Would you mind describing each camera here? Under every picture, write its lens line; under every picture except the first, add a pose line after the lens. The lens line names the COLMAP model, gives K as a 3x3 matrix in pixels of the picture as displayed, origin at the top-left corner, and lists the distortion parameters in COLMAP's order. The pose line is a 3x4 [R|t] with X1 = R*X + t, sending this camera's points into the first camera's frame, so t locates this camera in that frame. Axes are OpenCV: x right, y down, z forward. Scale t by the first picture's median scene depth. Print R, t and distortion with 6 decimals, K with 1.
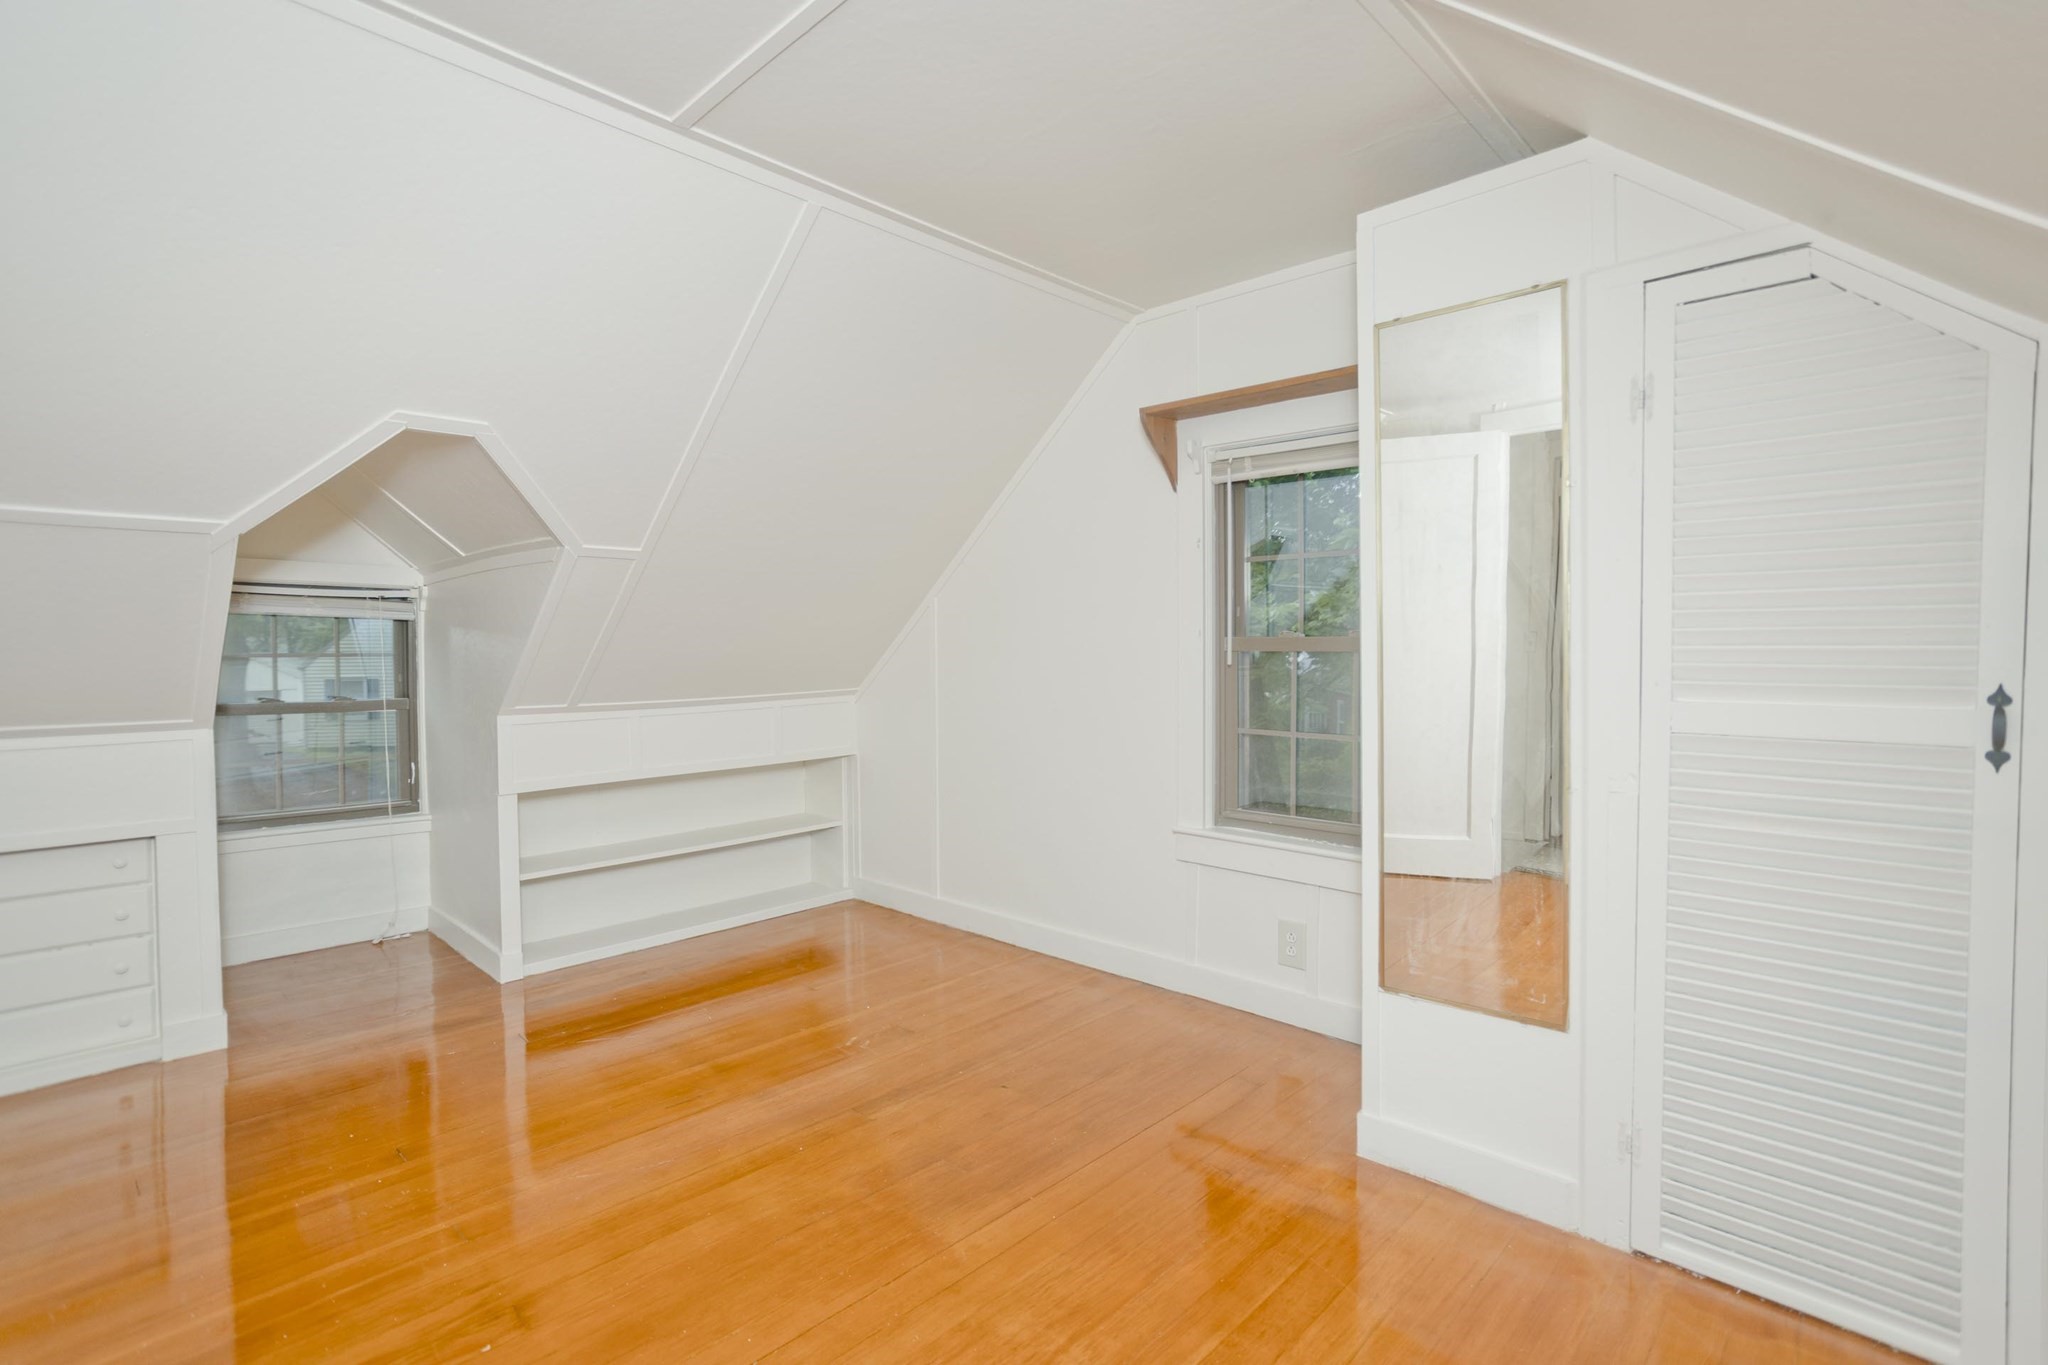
lens RADIAL K [[945.7, 0, 1034.6], [0, 945.7, 659.5], [0, 0, 1]] dist [-0.108551, 0.040755]
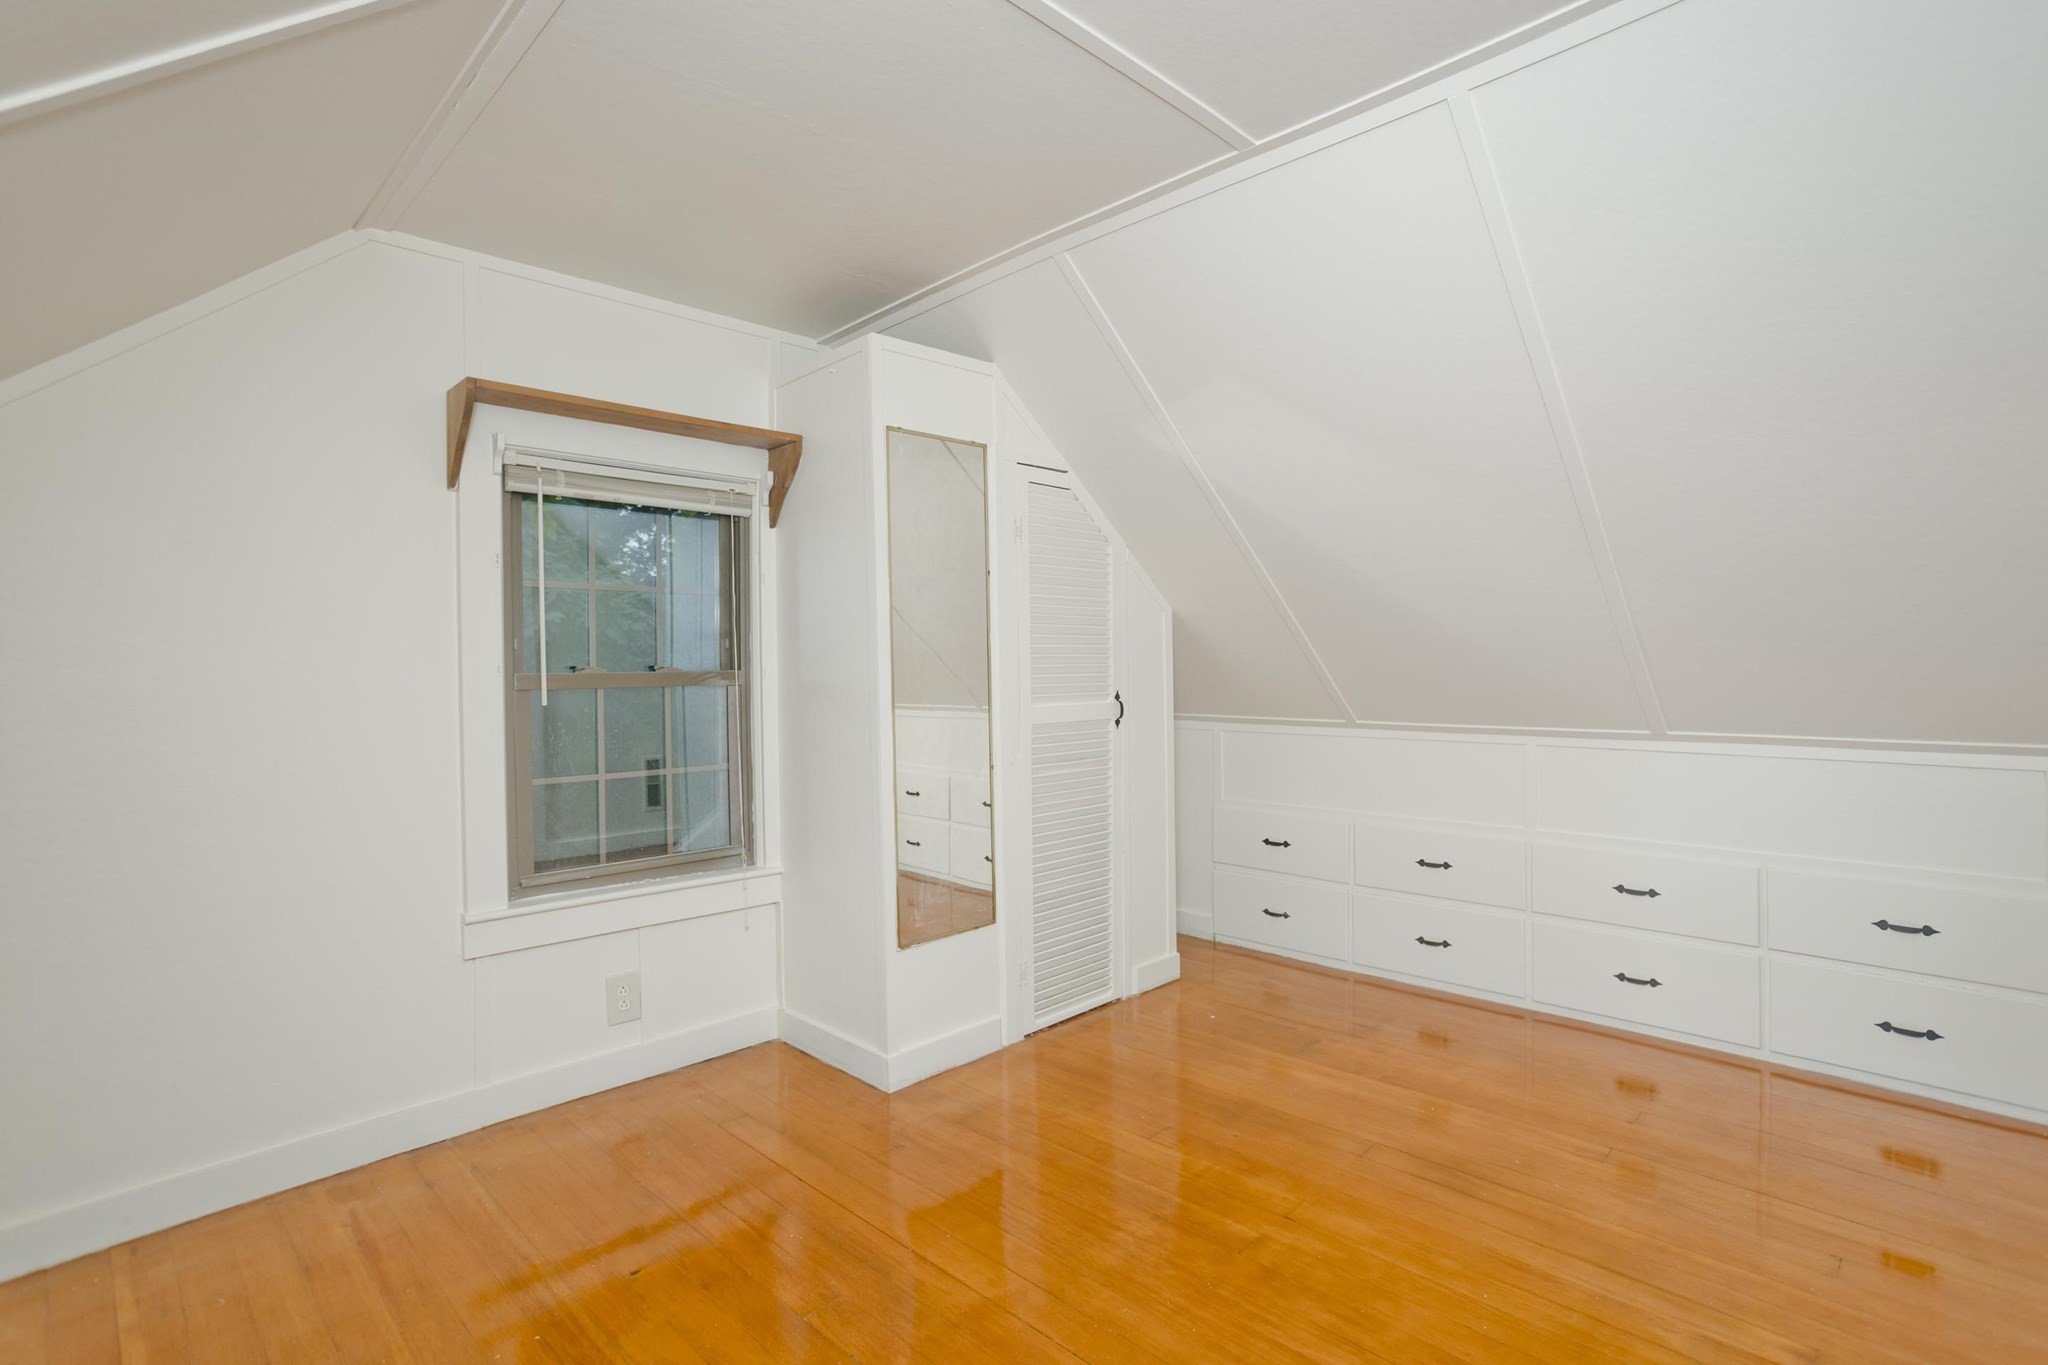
lens RADIAL K [[945.7, 0, 1034.6], [0, 945.7, 659.5], [0, 0, 1]] dist [-0.108551, 0.040755]
pose [[0.017103, 0.005257, 0.999840, -0.643624], [0.029654, 0.999544, -0.005763, -0.019865], [-0.999414, 0.029748, 0.016939, 0.553154]]
